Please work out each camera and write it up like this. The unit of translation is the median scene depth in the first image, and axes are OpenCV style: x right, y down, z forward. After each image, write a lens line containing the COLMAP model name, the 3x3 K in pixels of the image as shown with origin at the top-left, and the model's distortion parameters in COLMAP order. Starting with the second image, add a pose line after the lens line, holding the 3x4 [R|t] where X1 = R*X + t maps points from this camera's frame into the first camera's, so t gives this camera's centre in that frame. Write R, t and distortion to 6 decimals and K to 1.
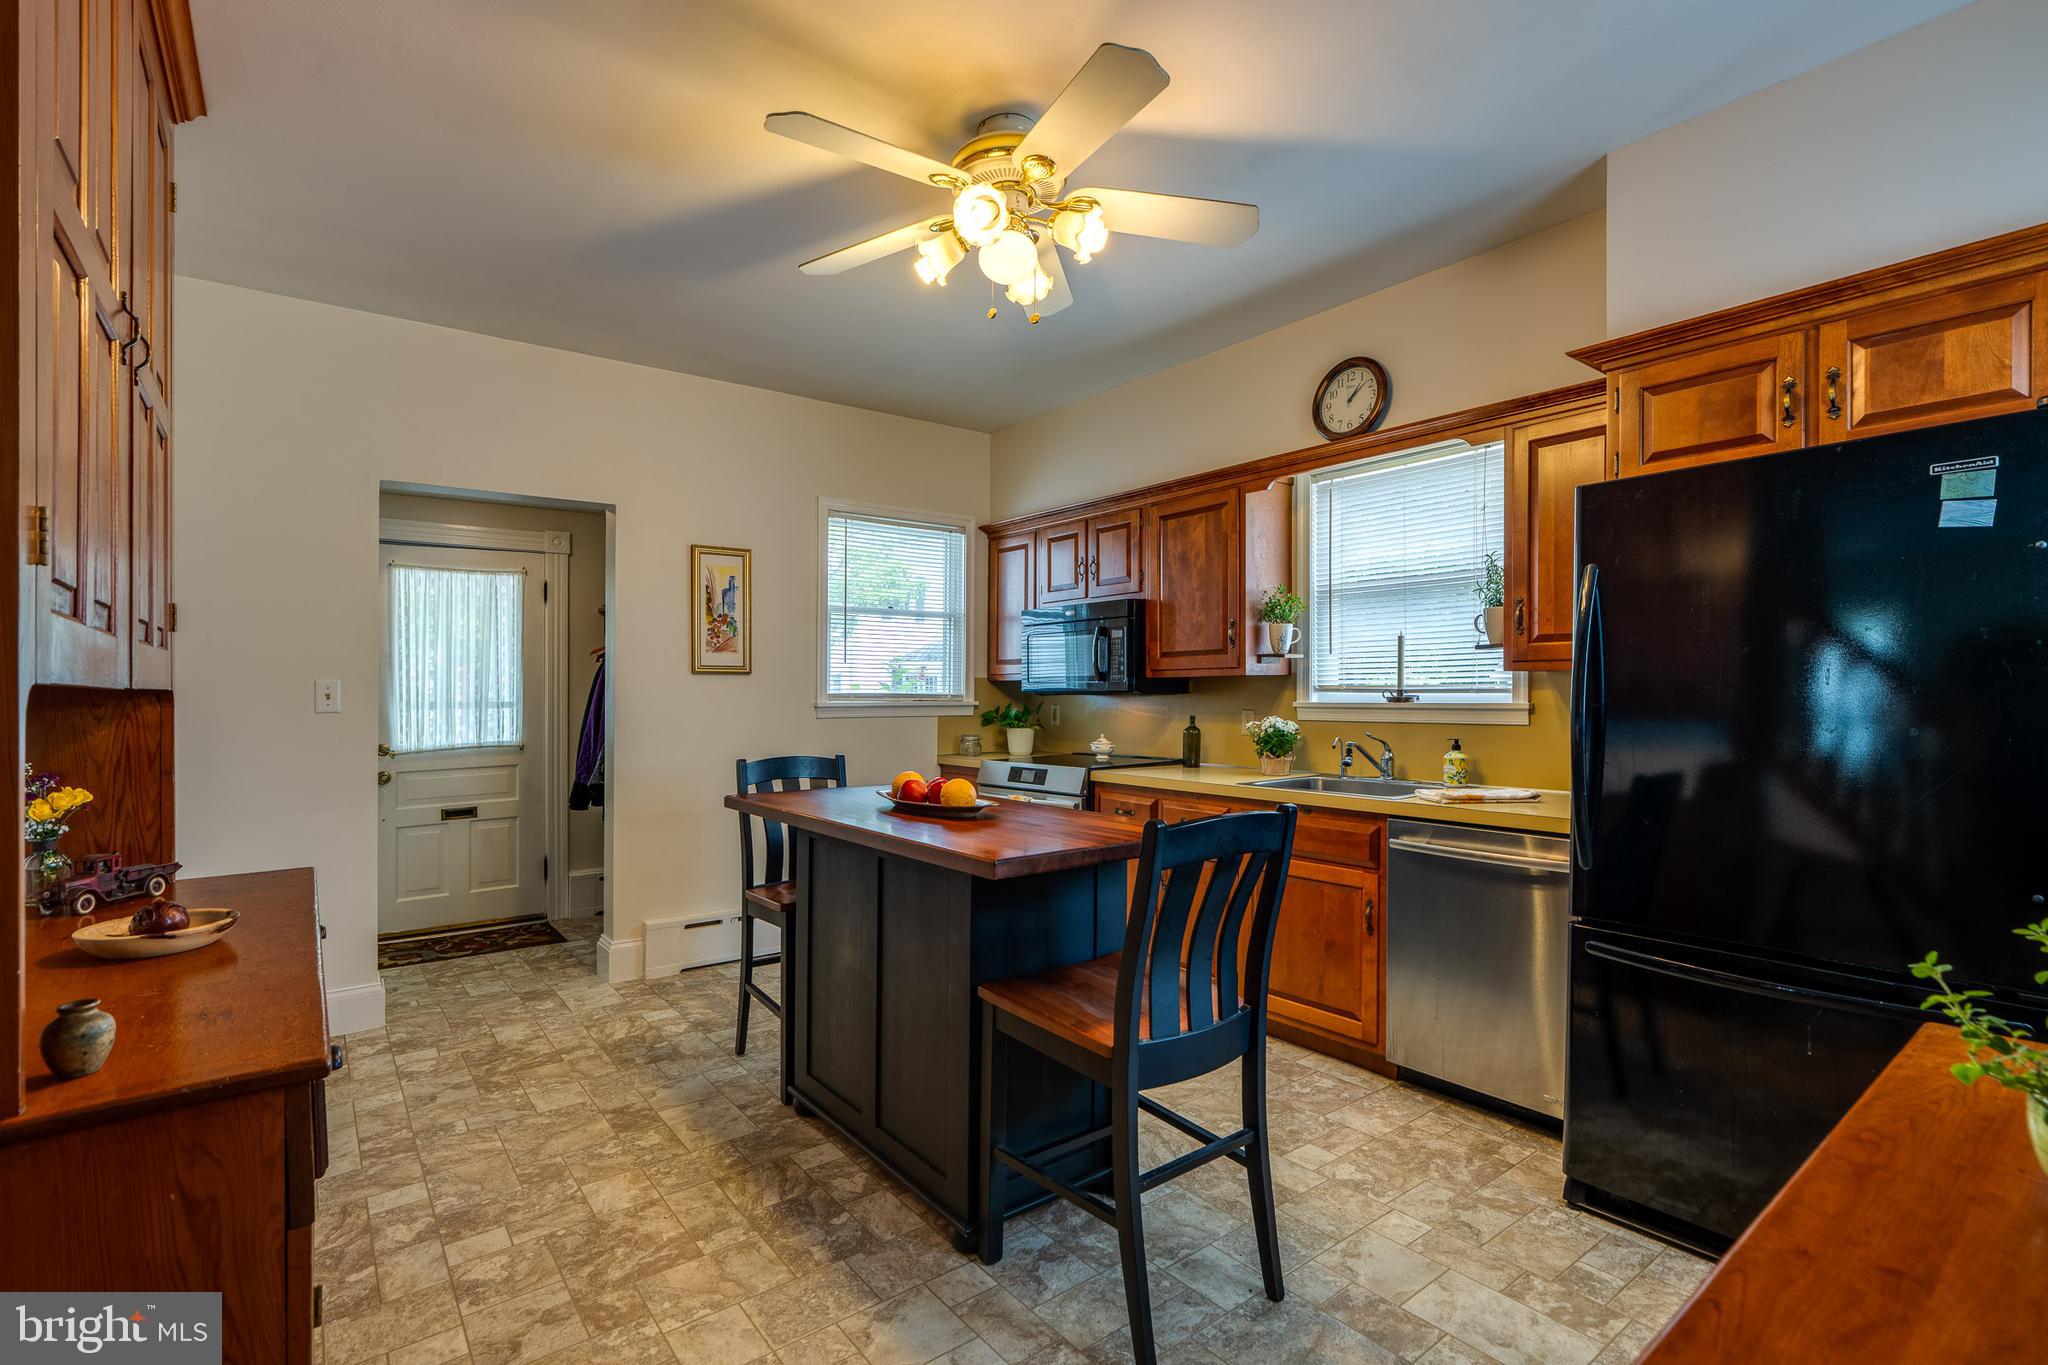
lens RADIAL K [[936.7, 0, 1009.9], [0, 936.7, 696.9], [0, 0, 1]] dist [-0.004910, 0.000468]
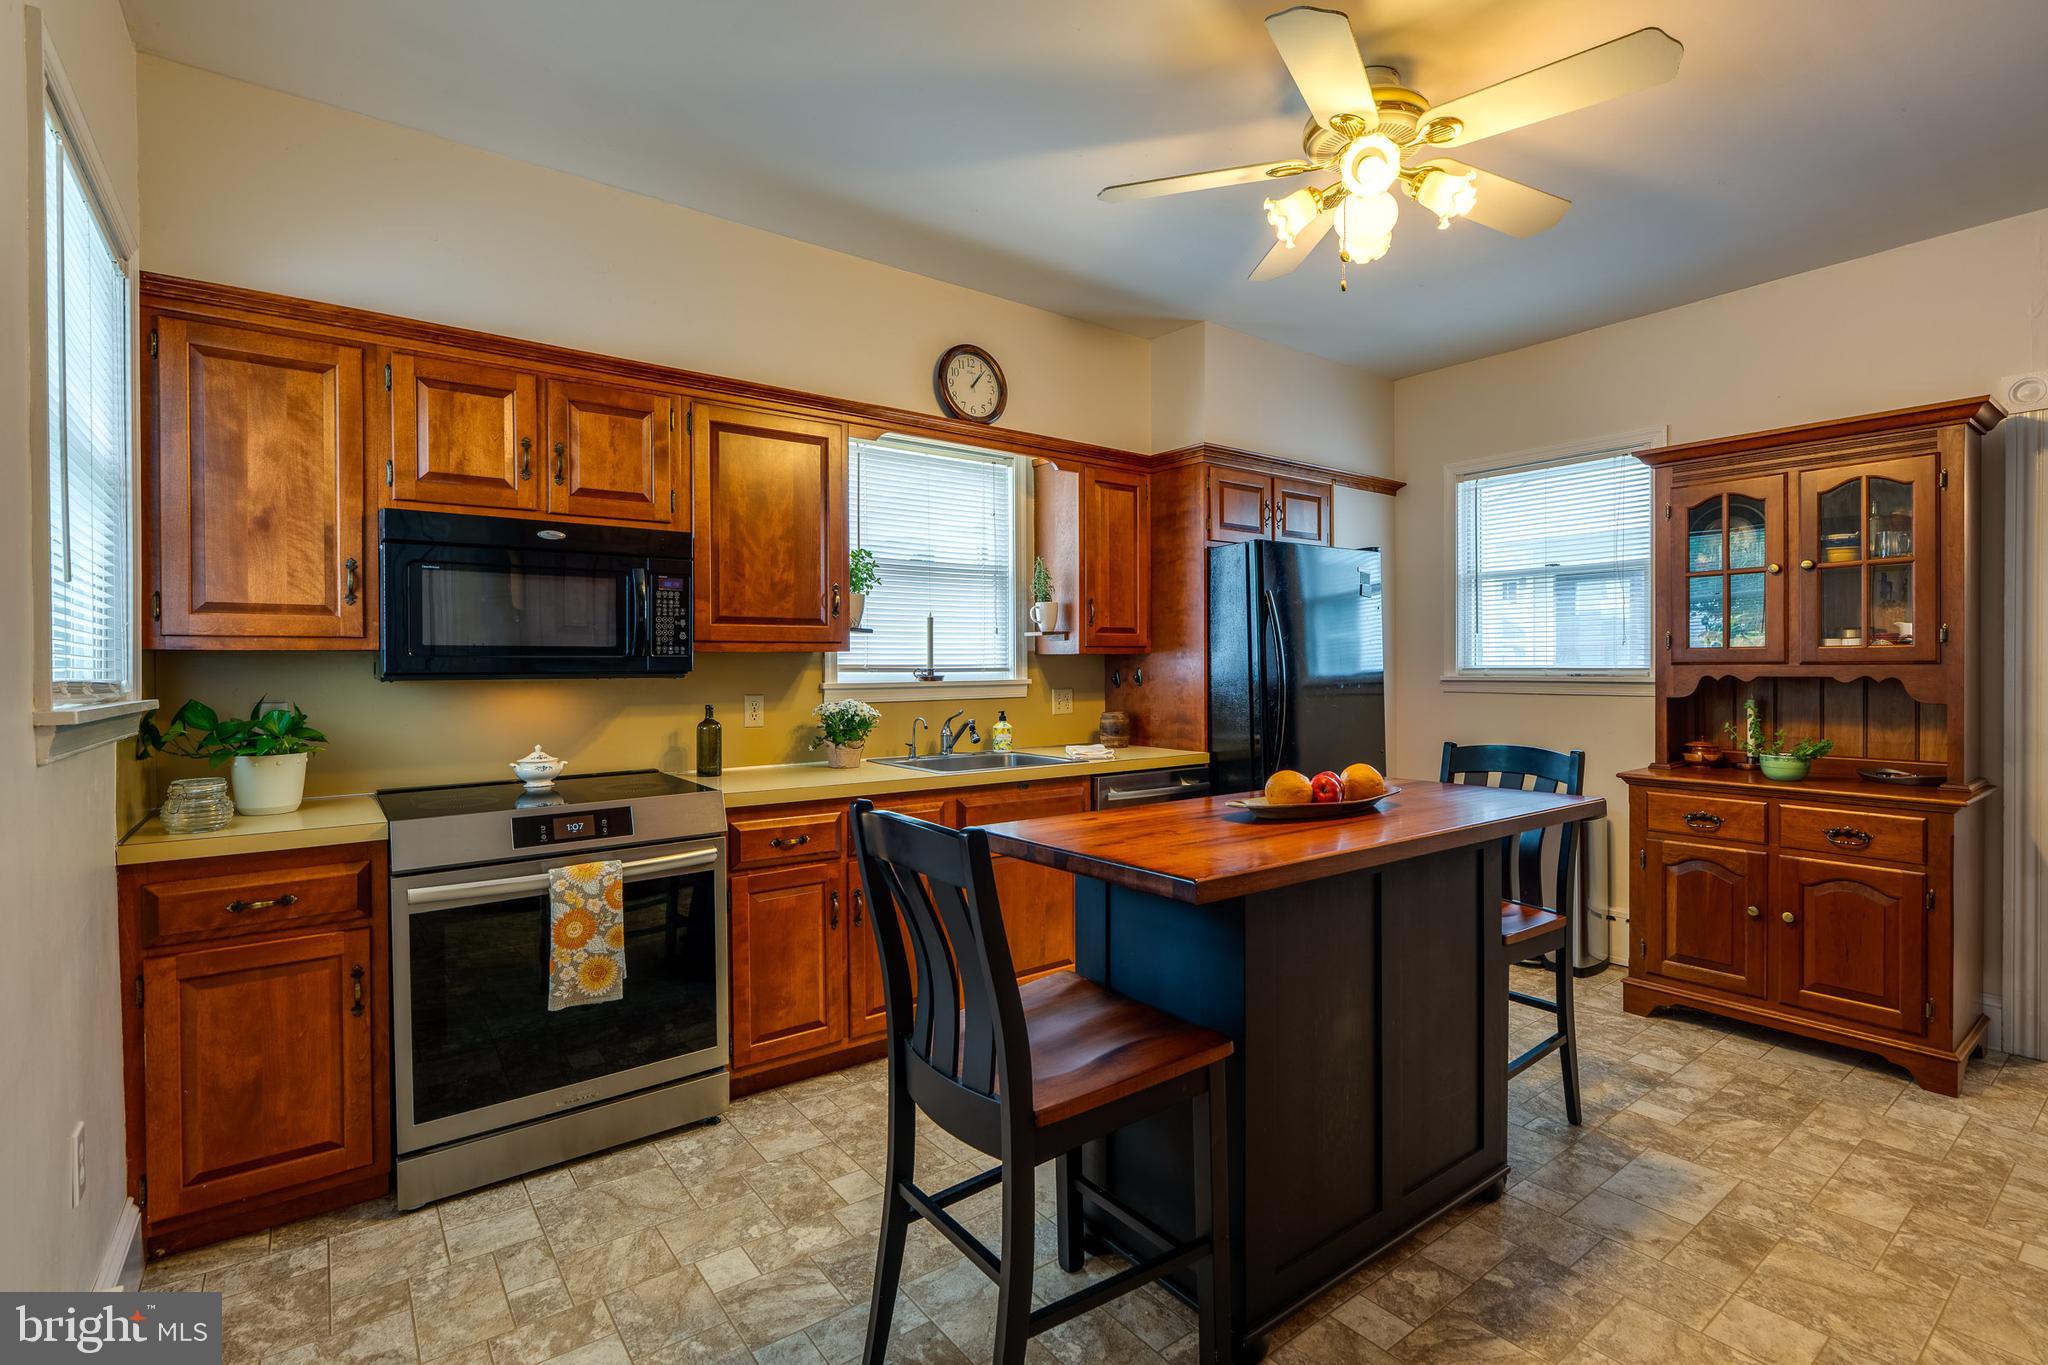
lens RADIAL K [[987.3, 0, 1042.6], [0, 987.3, 664.1], [0, 0, 1]] dist [-0.006498, 0.001493]
pose [[-0.020276, 0.006921, 0.999770, -0.624076], [0.011598, 0.999910, -0.006687, -0.003950], [-0.999727, 0.011460, -0.020354, 0.825617]]
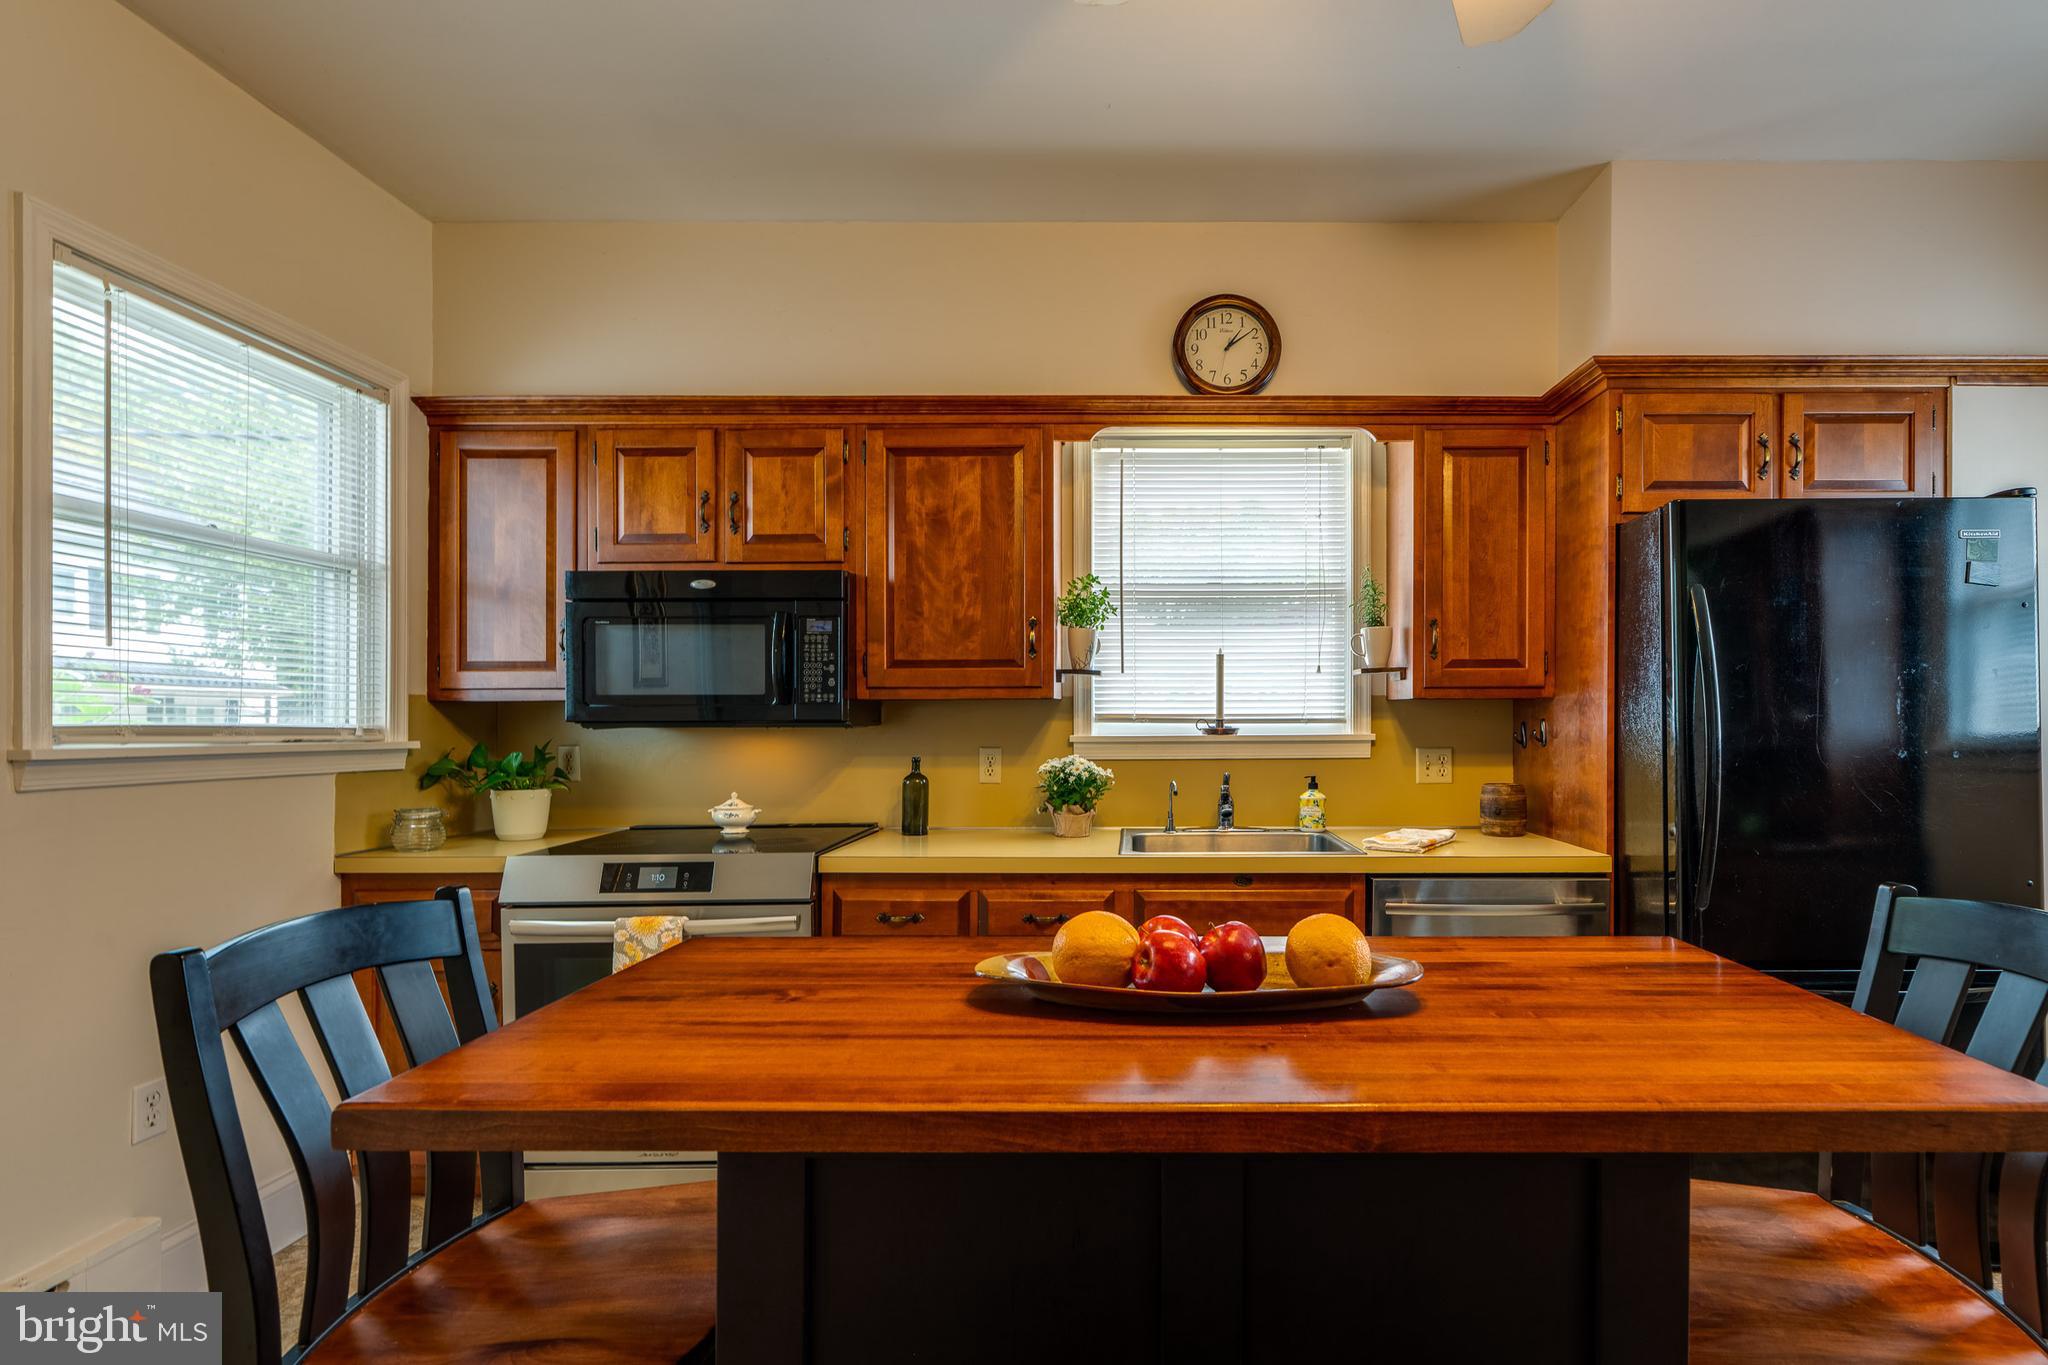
lens RADIAL K [[974.1, 0, 1118.0], [0, 974.1, 723.6], [0, 0, 1]] dist [-0.010117, 0.000488]
pose [[0.605375, 0.001922, 0.795938, -0.293880], [0.004758, 0.999970, -0.006033, 0.000743], [-0.795926, 0.007439, 0.605348, 0.507649]]
